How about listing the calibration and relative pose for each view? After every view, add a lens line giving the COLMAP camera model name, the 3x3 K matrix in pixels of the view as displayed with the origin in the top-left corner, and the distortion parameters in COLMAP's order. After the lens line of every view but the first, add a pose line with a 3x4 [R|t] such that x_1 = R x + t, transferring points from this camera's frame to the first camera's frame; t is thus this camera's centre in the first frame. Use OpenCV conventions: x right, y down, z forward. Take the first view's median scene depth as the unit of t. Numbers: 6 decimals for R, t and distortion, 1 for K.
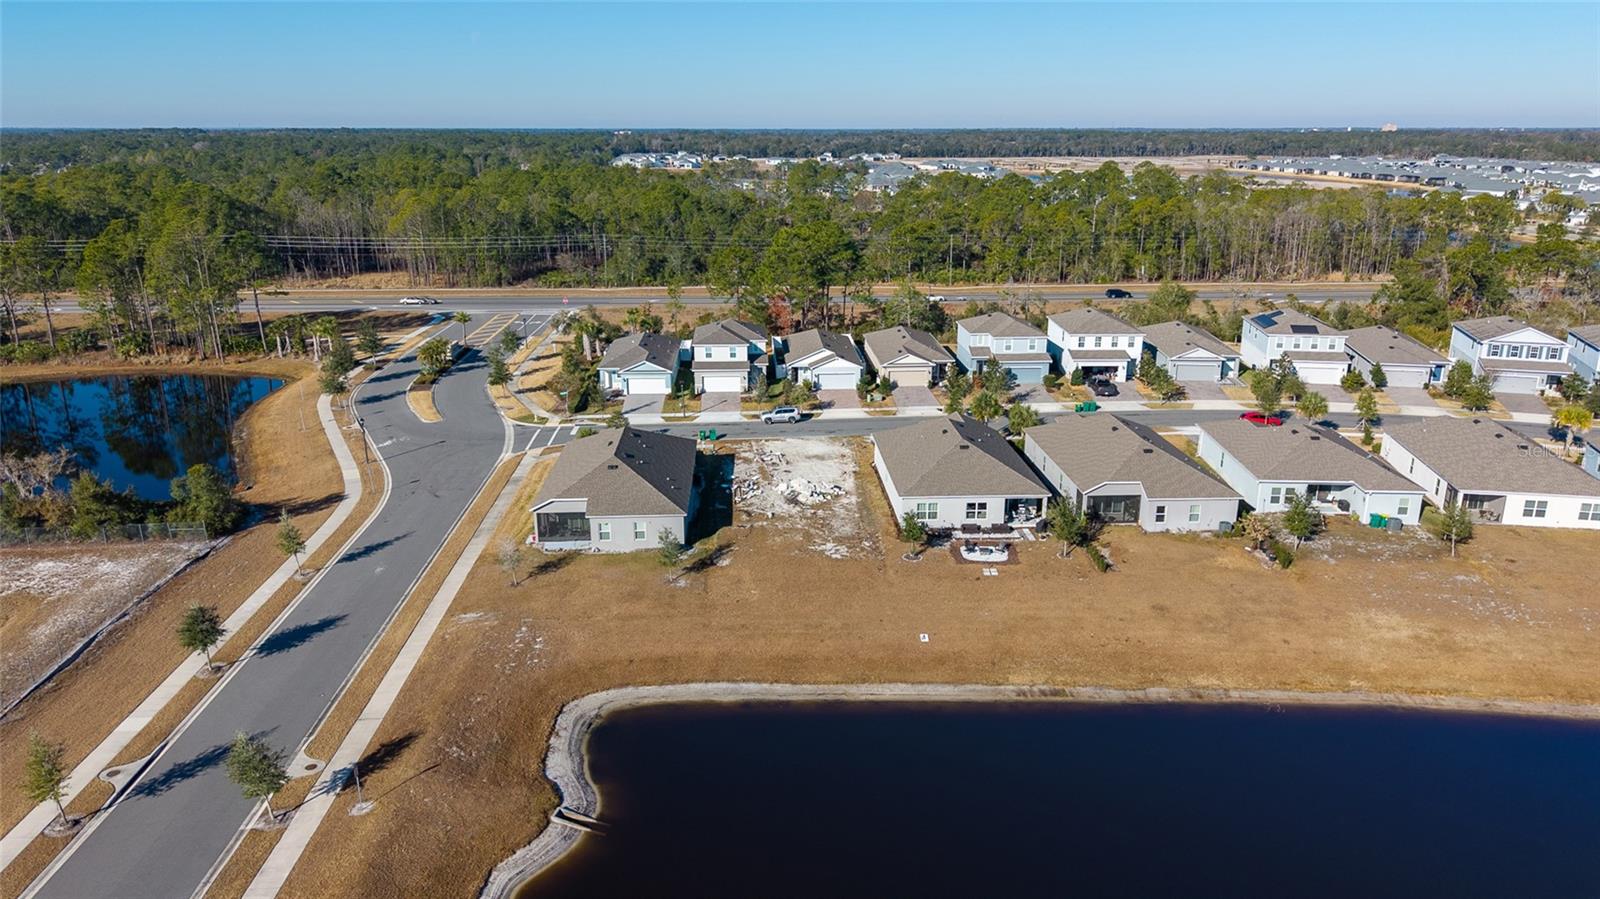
lens RADIAL K [[1113.3, 0, 800.0], [0, 1113.3, 449.5], [0, 0, 1]] dist [0.000120, -0.001747]
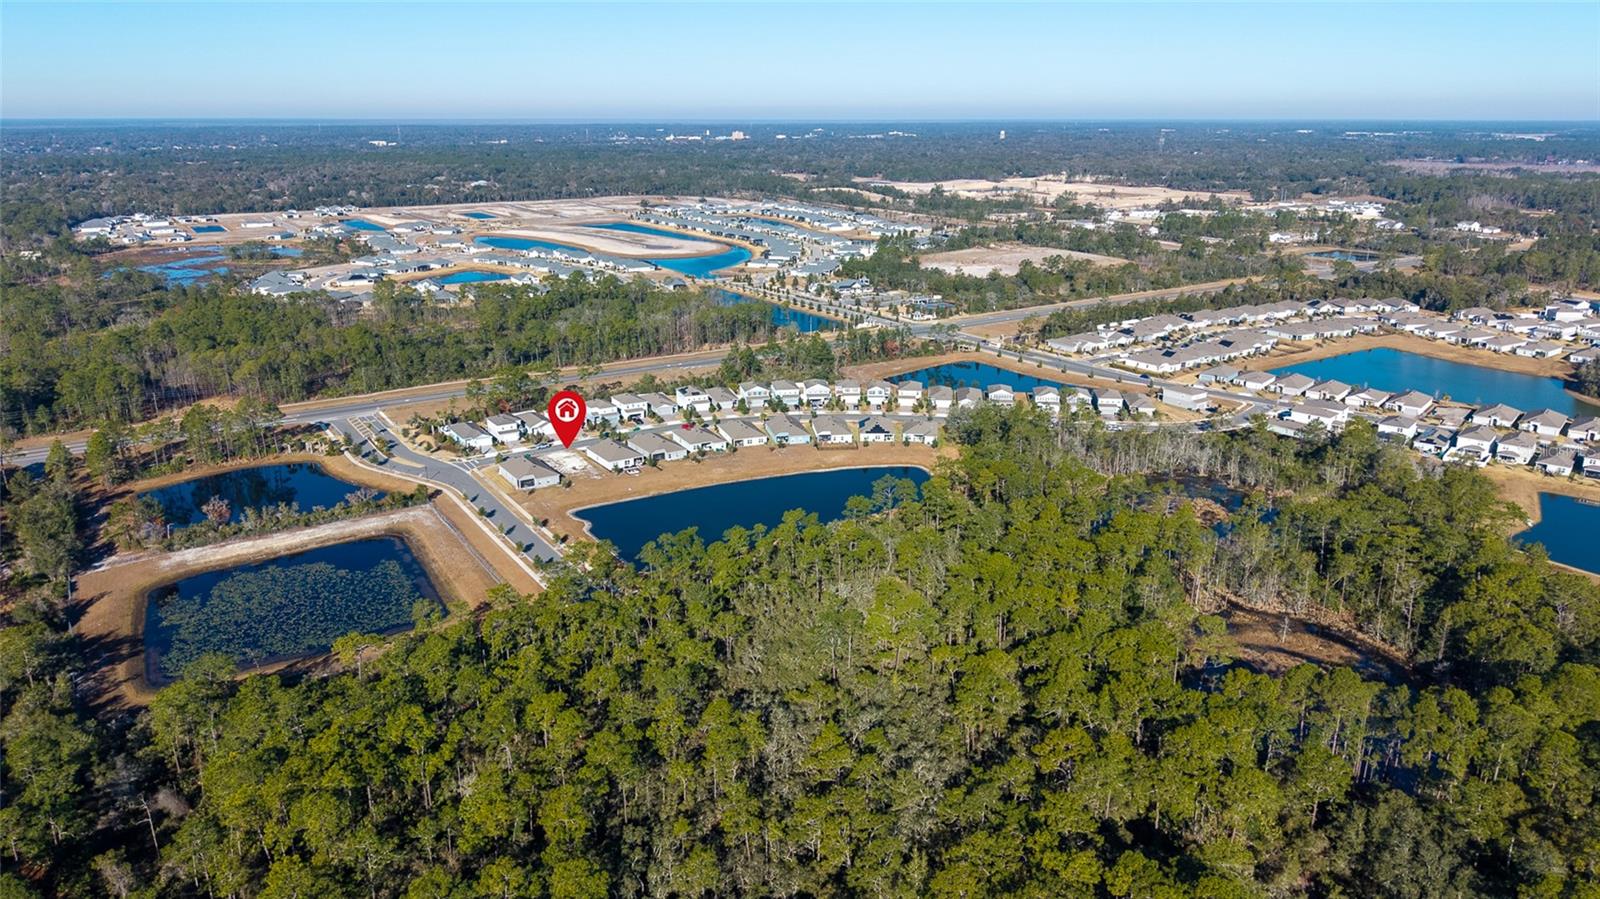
lens RADIAL K [[1113.3, 0, 800.0], [0, 1113.3, 449.5], [0, 0, 1]] dist [0.000120, -0.001747]
pose [[0.867591, -0.150435, 0.473977, -1.027121], [0.143855, 0.988316, 0.050362, -0.089063], [-0.476016, 0.024491, 0.879096, -2.426290]]
